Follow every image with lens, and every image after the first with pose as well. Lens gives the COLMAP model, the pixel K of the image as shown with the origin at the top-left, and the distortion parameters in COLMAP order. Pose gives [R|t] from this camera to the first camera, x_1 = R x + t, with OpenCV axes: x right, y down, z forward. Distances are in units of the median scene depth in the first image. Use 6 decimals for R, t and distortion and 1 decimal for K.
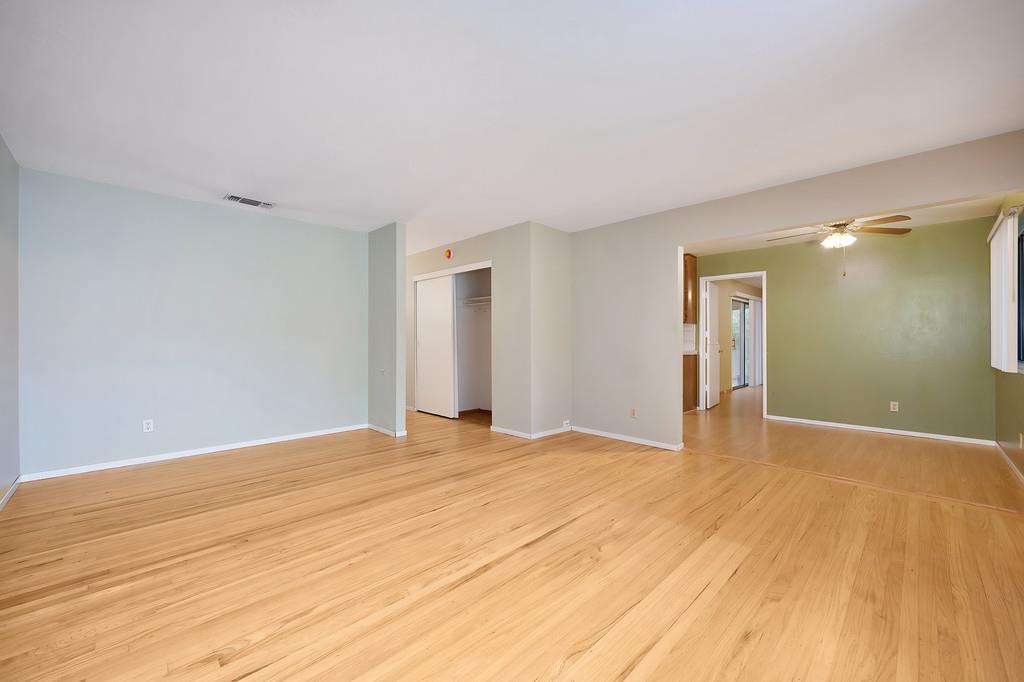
lens RADIAL K [[403.0, 0, 513.2], [0, 403.0, 340.0], [0, 0, 1]] dist [-0.000983, 0.000177]
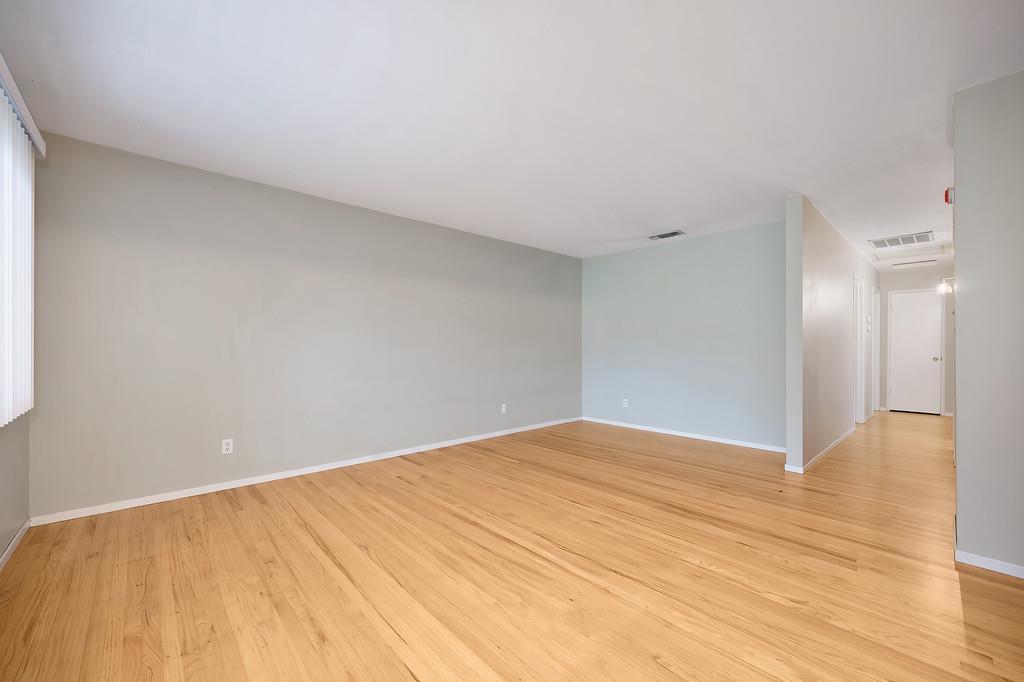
lens RADIAL K [[403.0, 0, 511.9], [0, 403.0, 345.2], [0, 0, 1]] dist [-0.000983, 0.000177]
pose [[-0.031823, -0.005407, -0.999479, 0.874657], [-0.001338, 0.999985, -0.005367, 0.001444], [0.999493, 0.001166, -0.031830, 0.833541]]
